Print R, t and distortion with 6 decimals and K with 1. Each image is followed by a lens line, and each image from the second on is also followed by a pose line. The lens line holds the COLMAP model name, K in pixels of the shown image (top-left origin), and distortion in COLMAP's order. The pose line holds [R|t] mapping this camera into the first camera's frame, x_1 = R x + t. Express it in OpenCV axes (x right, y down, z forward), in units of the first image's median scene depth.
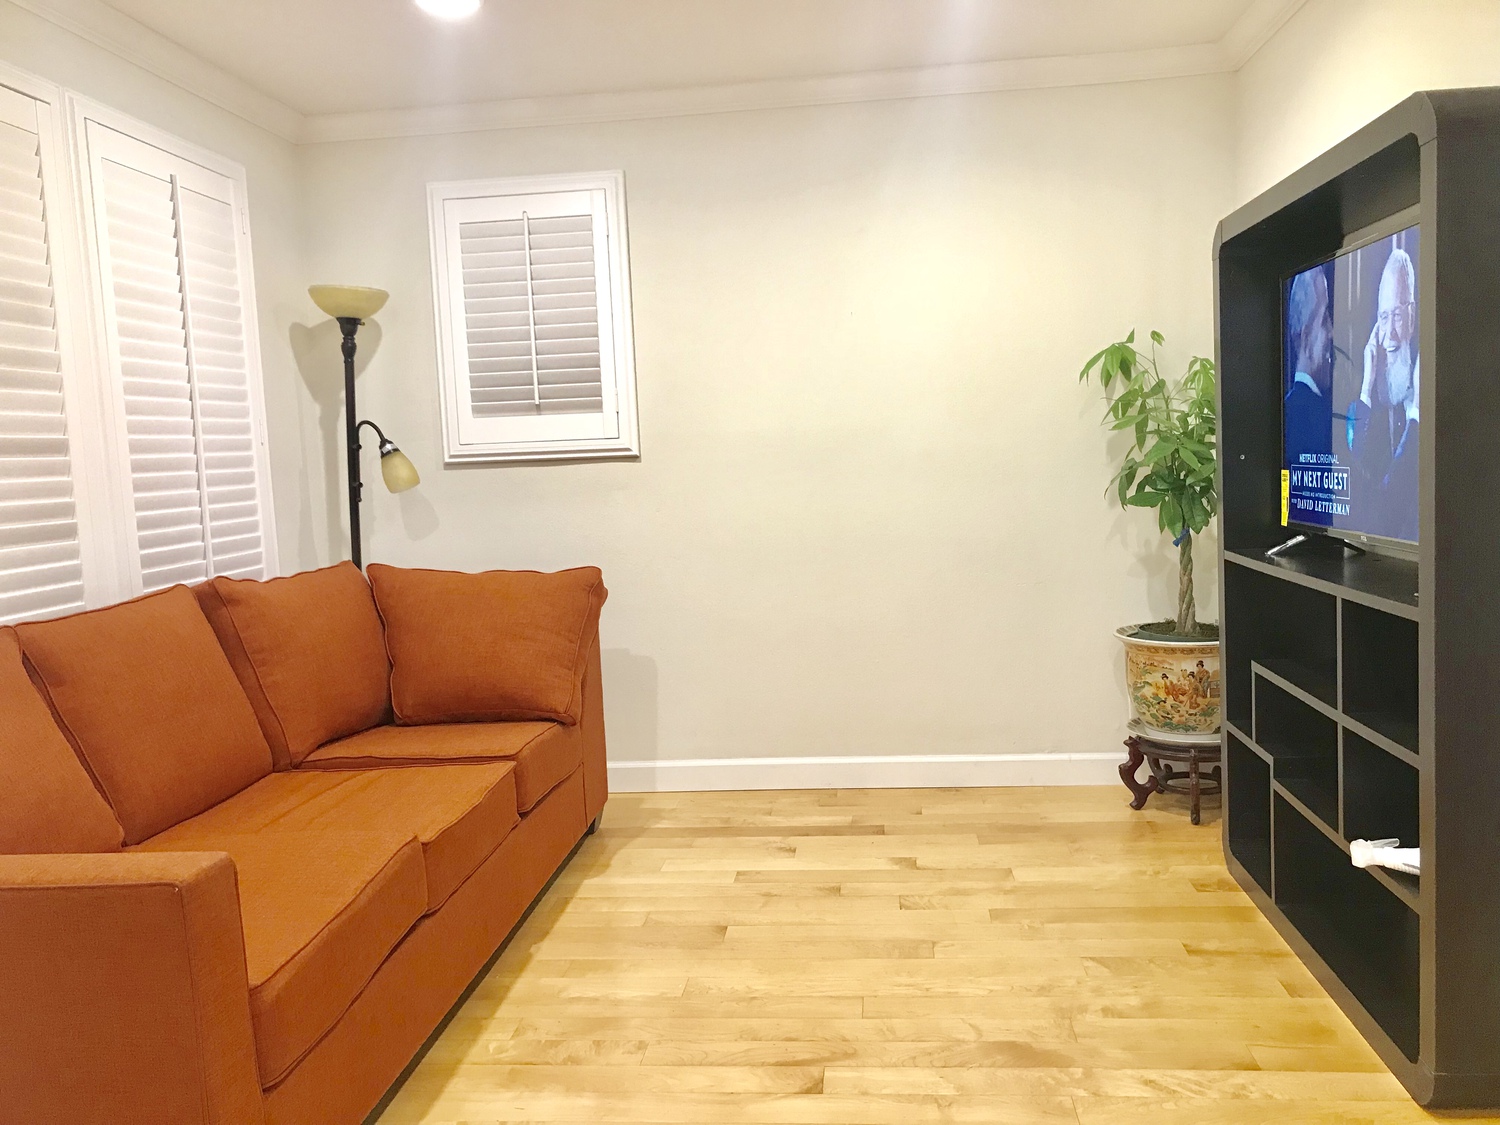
lens RADIAL K [[1221.8, 0, 750.0], [0, 1221.8, 562.5], [0, 0, 1]] dist [0.041652, -0.009479]
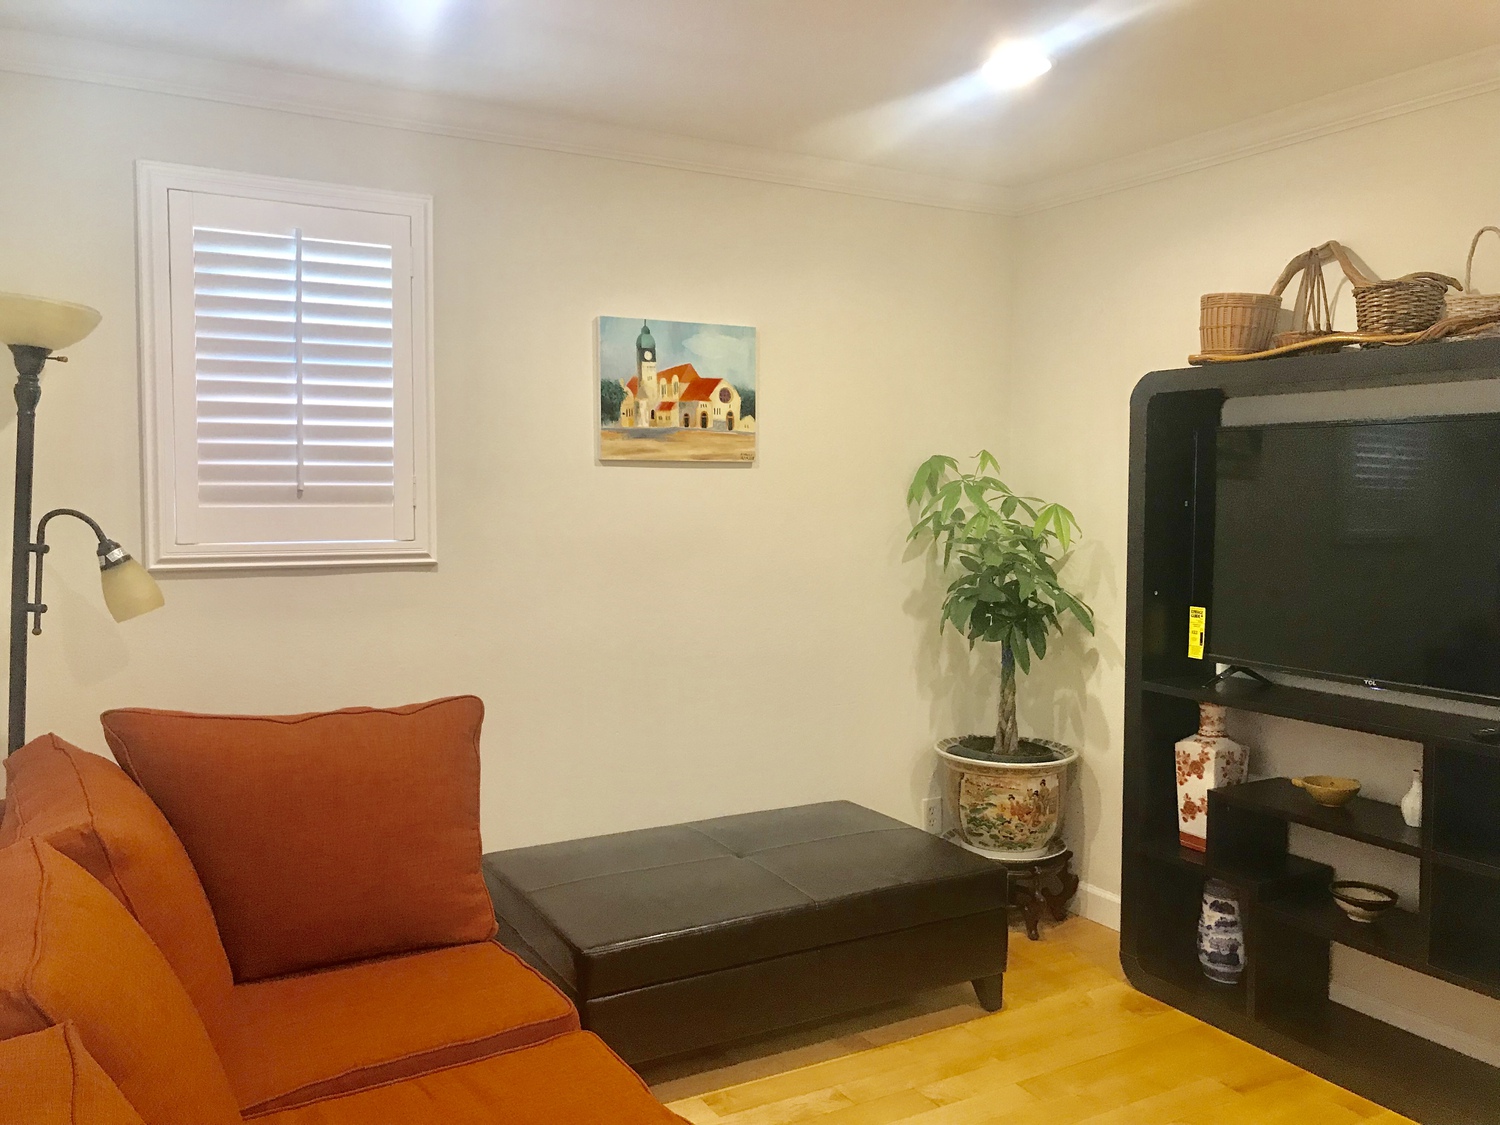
lens RADIAL K [[1221.8, 0, 750.0], [0, 1221.8, 562.5], [0, 0, 1]] dist [0.041652, -0.009479]
pose [[0.813292, 0.012117, 0.581729, -0.397007], [0.006884, 0.999513, -0.030444, -0.066397], [-0.581815, 0.028764, 0.812812, 0.271765]]
